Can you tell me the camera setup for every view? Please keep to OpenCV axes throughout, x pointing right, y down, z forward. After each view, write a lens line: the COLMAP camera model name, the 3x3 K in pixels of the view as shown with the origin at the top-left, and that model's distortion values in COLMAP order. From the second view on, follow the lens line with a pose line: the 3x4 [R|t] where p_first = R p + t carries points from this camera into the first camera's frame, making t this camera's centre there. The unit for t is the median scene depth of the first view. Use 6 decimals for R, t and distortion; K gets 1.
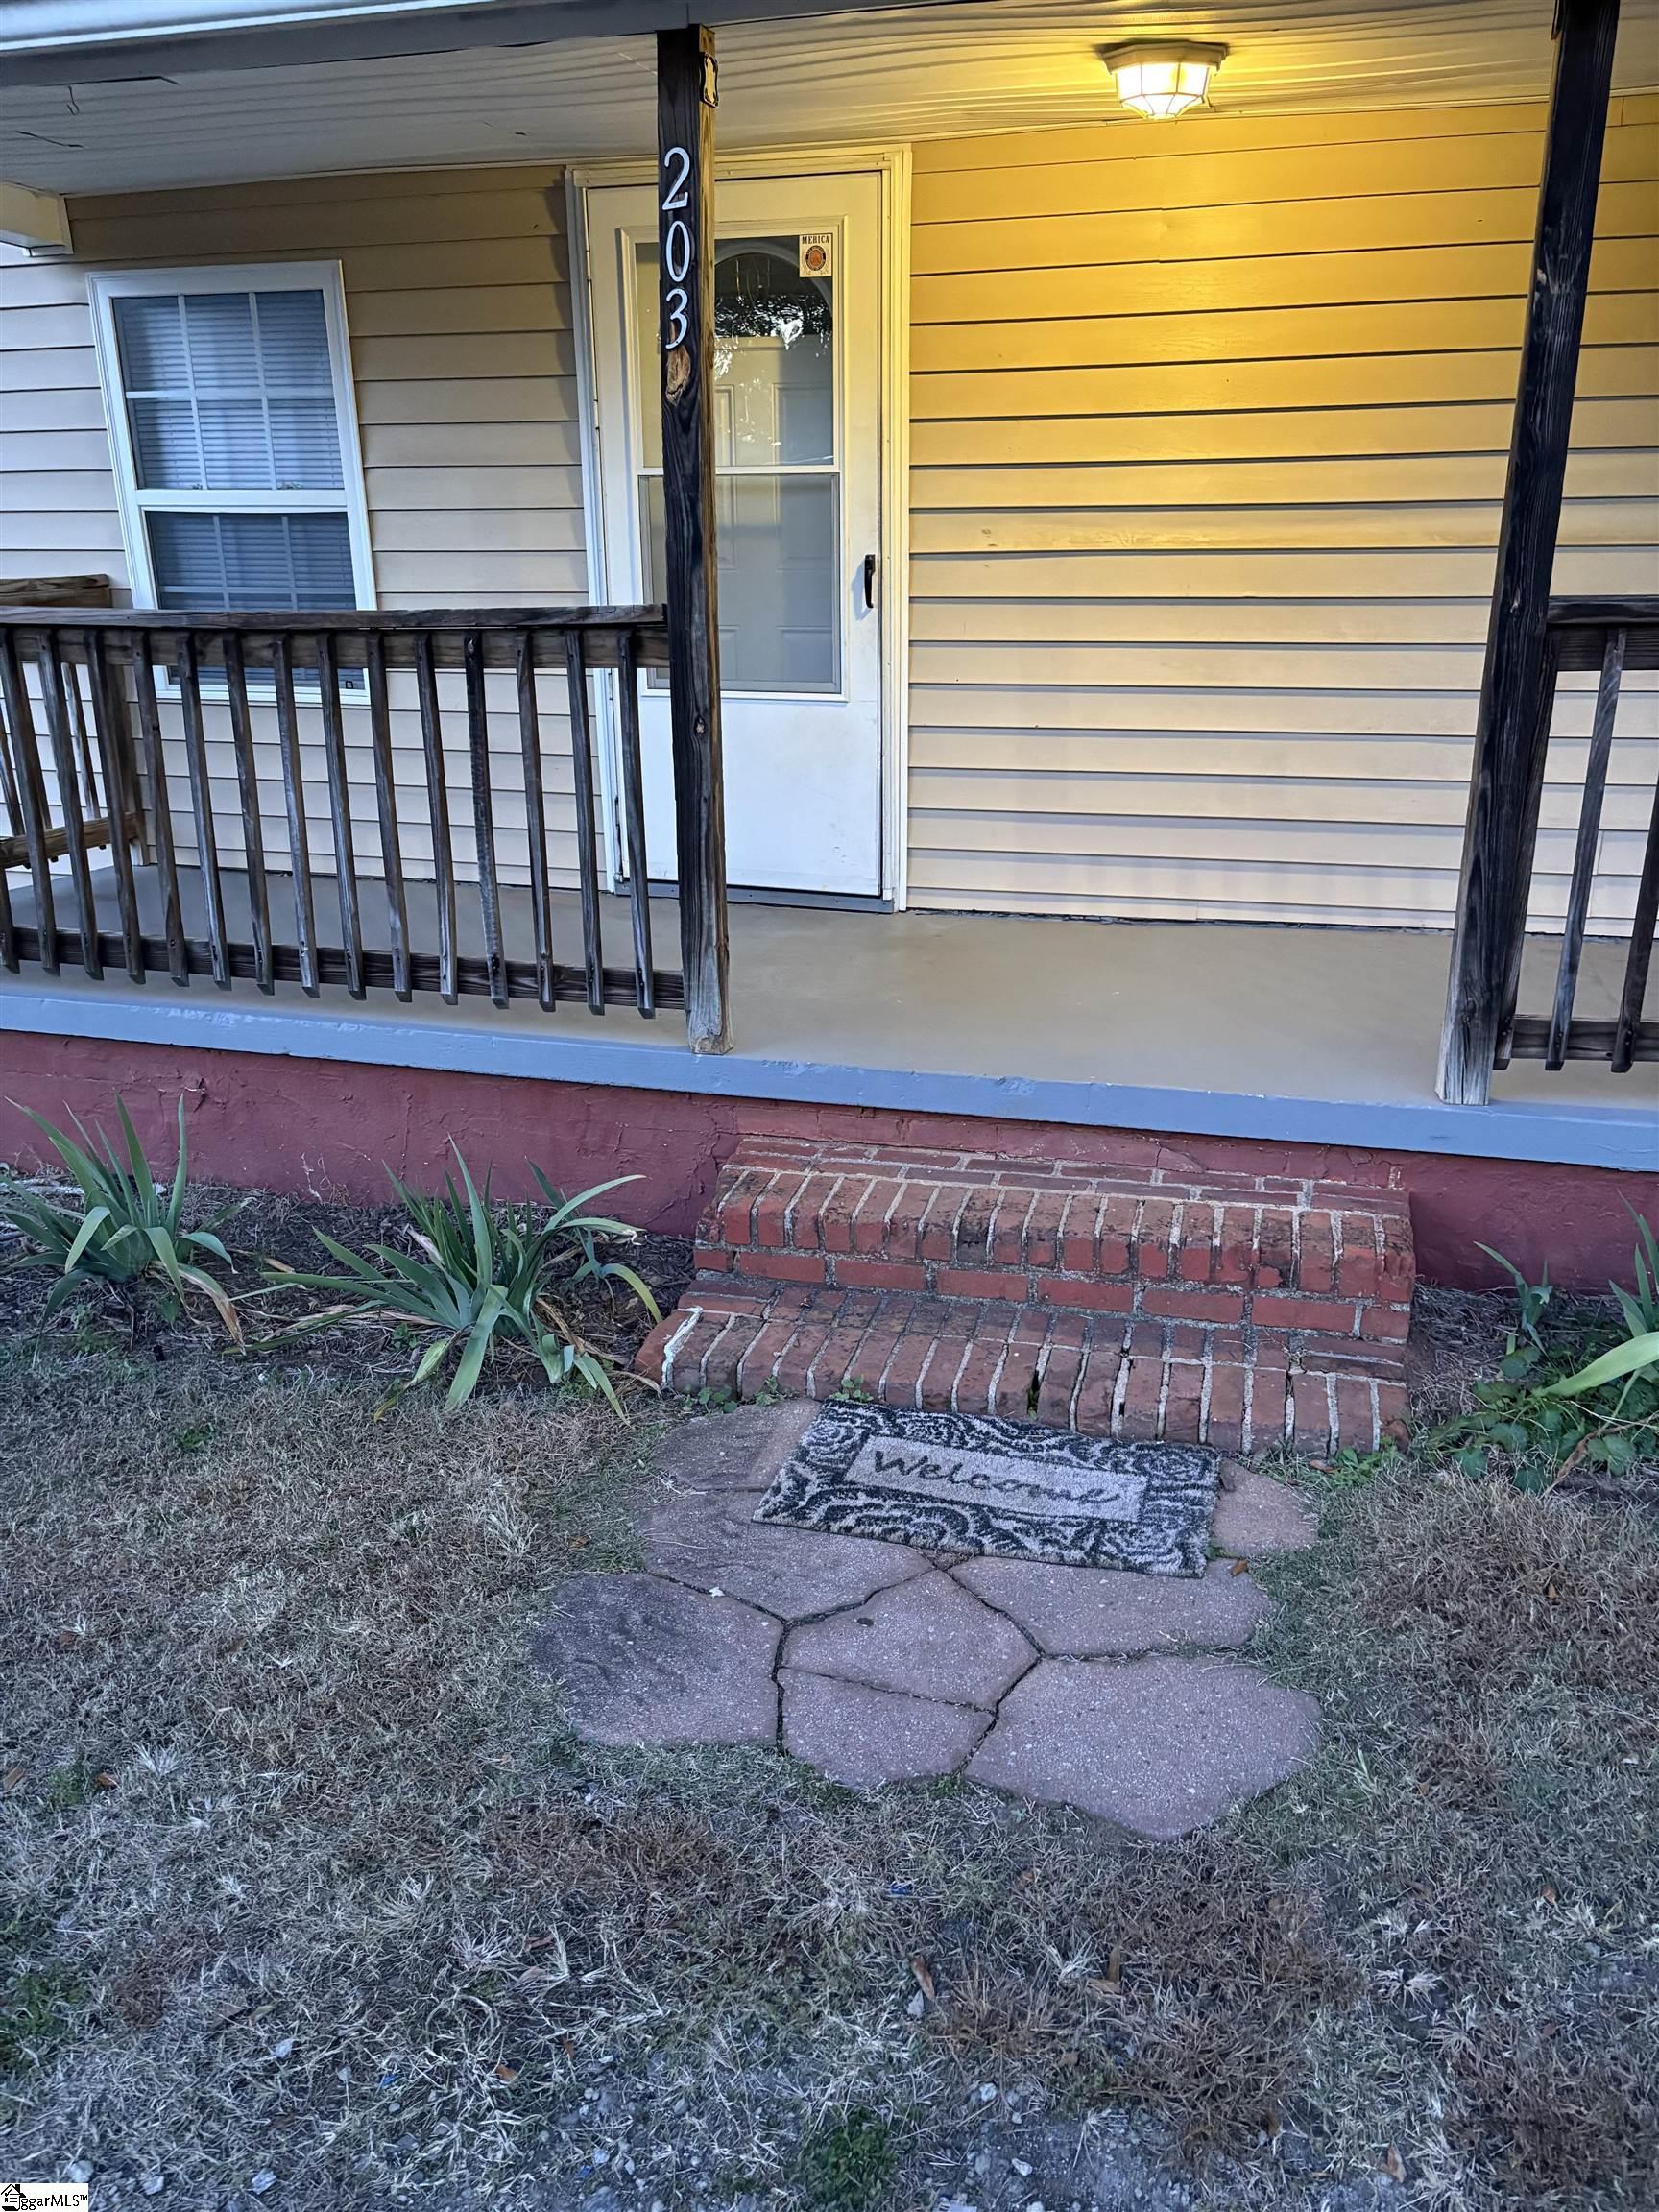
lens RADIAL K [[1555.1, 0, 829.5], [0, 1555.1, 1130.6], [0, 0, 1]] dist [0.002948, -0.001035]
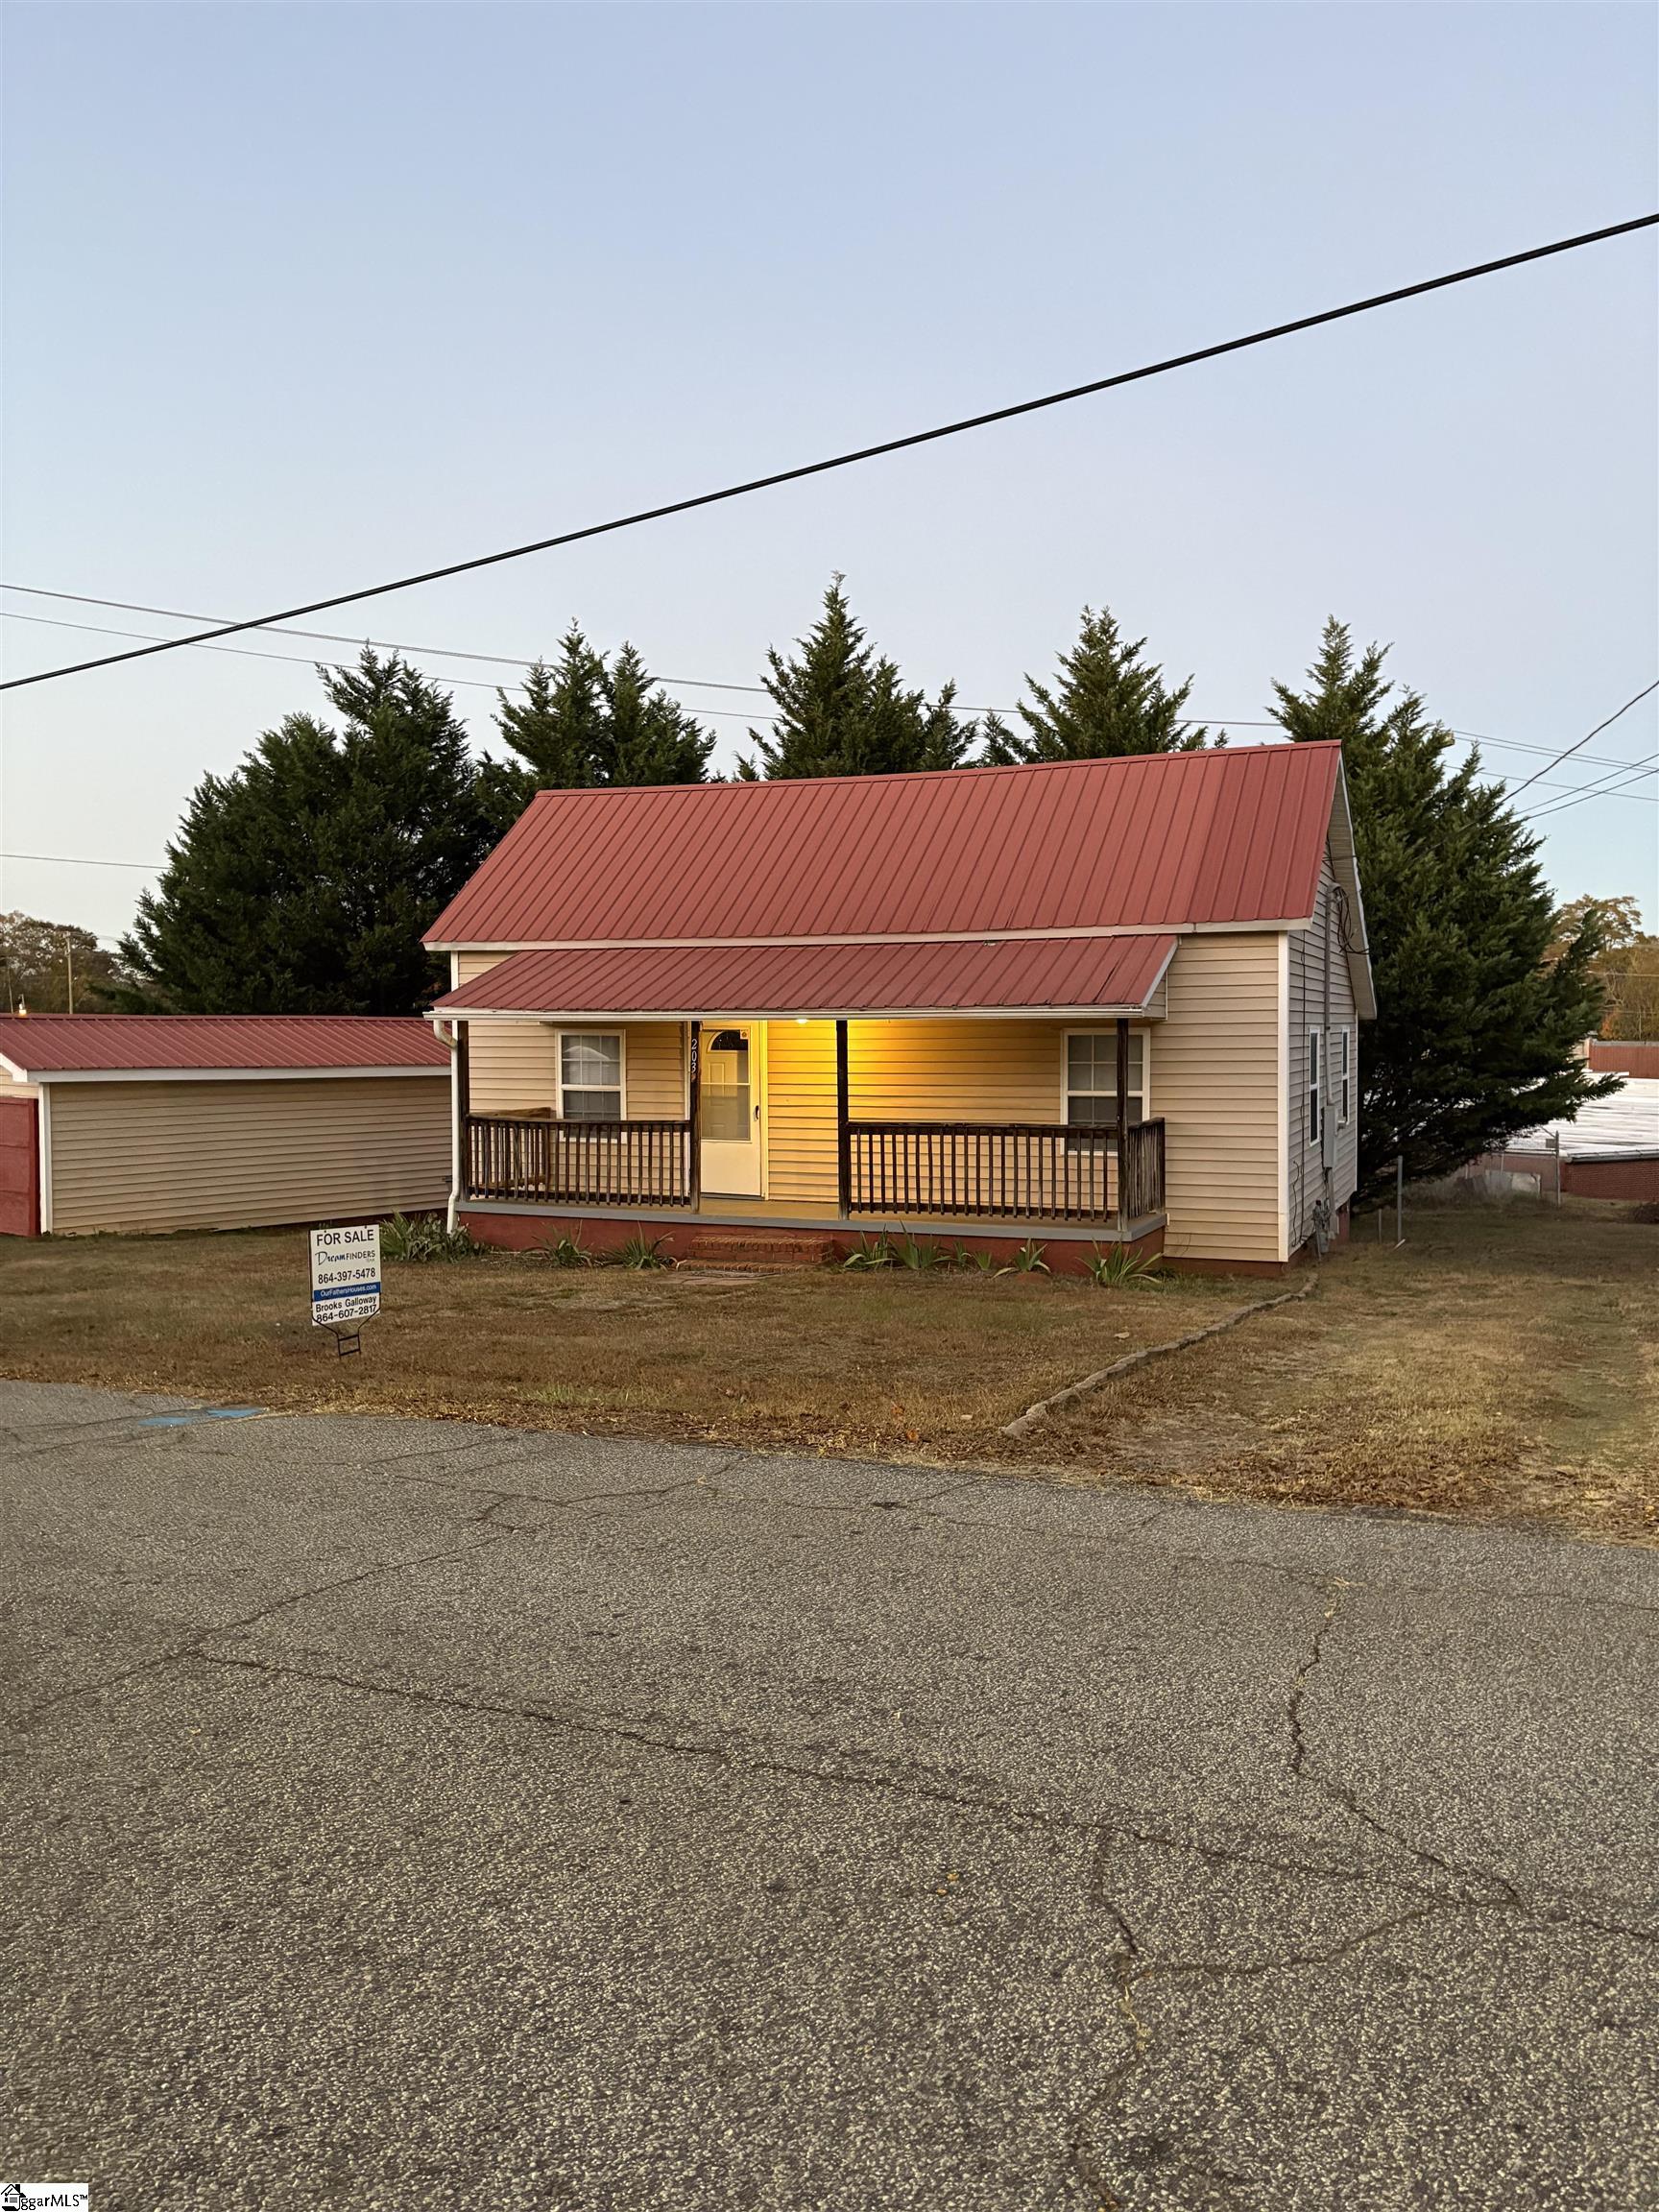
lens RADIAL K [[1646.6, 0, 834.9], [0, 1646.6, 1132.2], [0, 0, 1]] dist [0.041115, -0.000942]
pose [[0.993465, 0.011816, -0.113521, 0.660062], [-0.044812, 0.955137, -0.292754, 0.841558], [0.104969, 0.295929, 0.949425, -2.719367]]
